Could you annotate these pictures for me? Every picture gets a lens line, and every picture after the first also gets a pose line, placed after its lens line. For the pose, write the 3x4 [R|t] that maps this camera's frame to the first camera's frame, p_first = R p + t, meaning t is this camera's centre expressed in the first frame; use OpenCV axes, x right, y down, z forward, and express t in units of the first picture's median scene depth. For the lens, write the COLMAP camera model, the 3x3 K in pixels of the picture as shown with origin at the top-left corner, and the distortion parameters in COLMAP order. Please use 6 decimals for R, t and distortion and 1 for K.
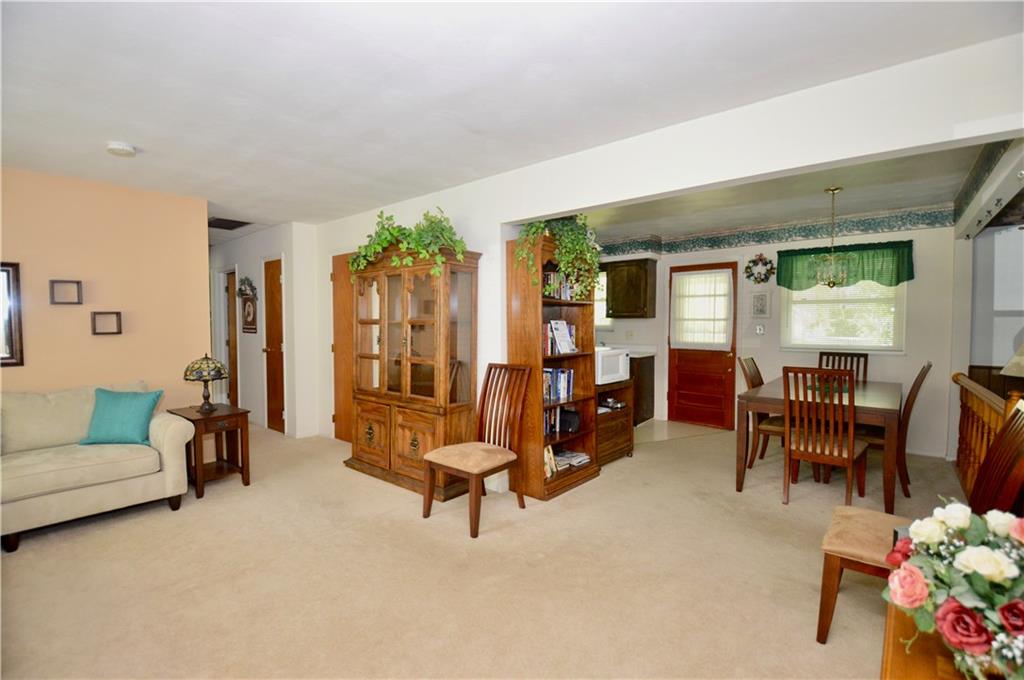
lens RADIAL K [[455.4, 0, 496.4], [0, 455.4, 341.5], [0, 0, 1]] dist [-0.014427, -0.002314]
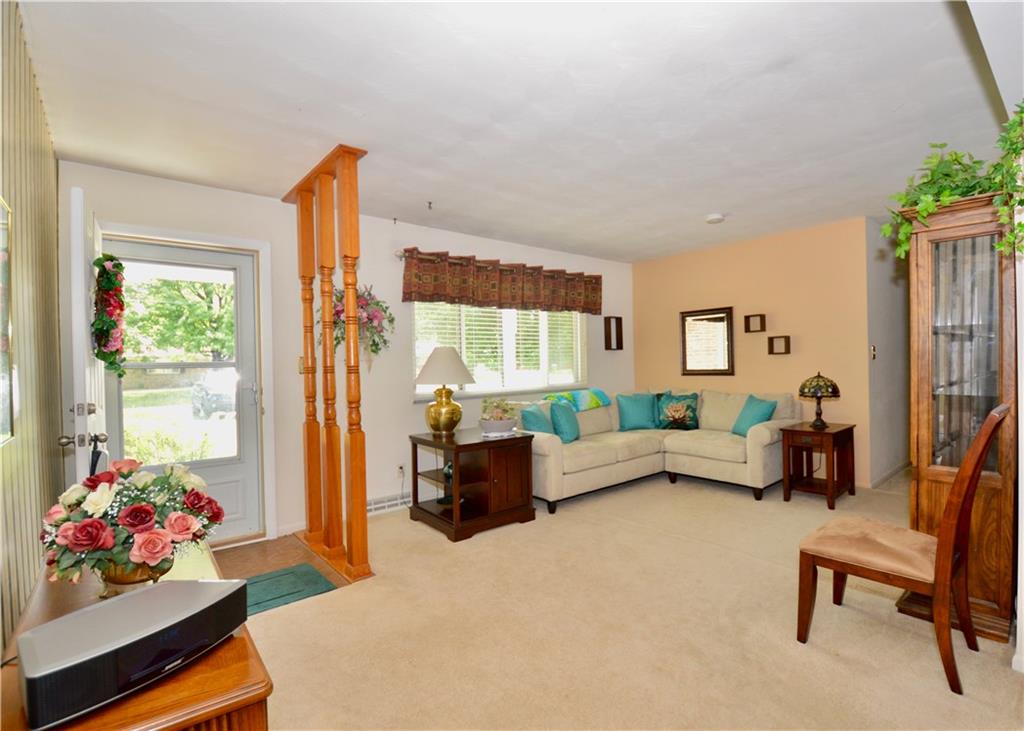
lens RADIAL K [[486.5, 0, 558.1], [0, 486.5, 367.8], [0, 0, 1]] dist [0.011239, -0.000742]
pose [[-0.120916, 0.016281, -0.992529, 0.598021], [-0.020868, 0.999603, 0.018939, 0.008839], [0.992443, 0.023002, -0.120528, 0.585301]]
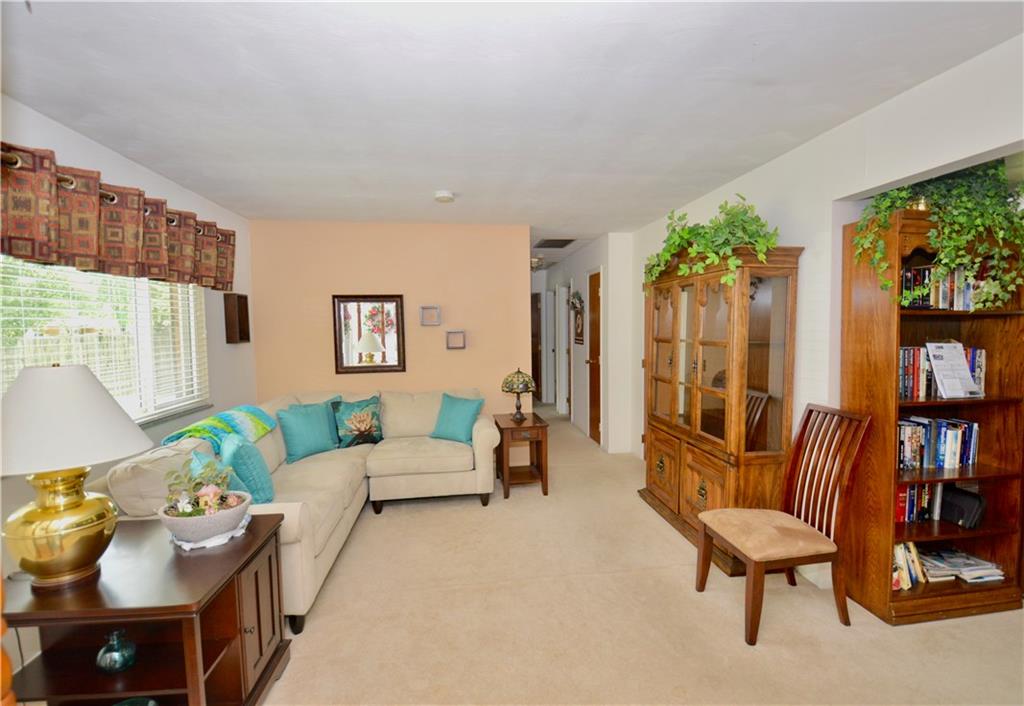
lens RADIAL K [[469.5, 0, 520.5], [0, 469.5, 355.8], [0, 0, 1]] dist [-0.023184, -0.001818]
pose [[0.754146, 0.031689, -0.655942, 0.115950], [-0.014803, 0.999402, 0.031263, -0.041273], [0.656540, -0.013867, 0.754164, 0.159367]]
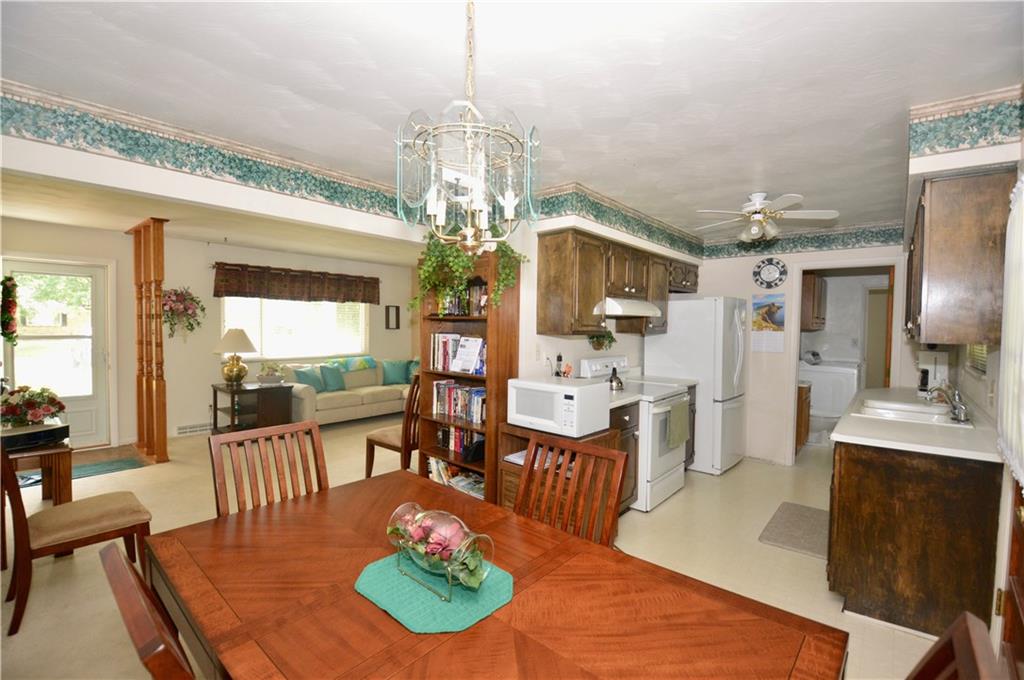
lens RADIAL K [[455.4, 0, 516.7], [0, 455.4, 344.8], [0, 0, 1]] dist [-0.014427, -0.002314]
pose [[0.013874, 0.043043, -0.998977, 1.163721], [-0.055858, 0.997546, 0.042206, -0.080132], [0.998342, 0.055215, 0.016245, 1.174310]]
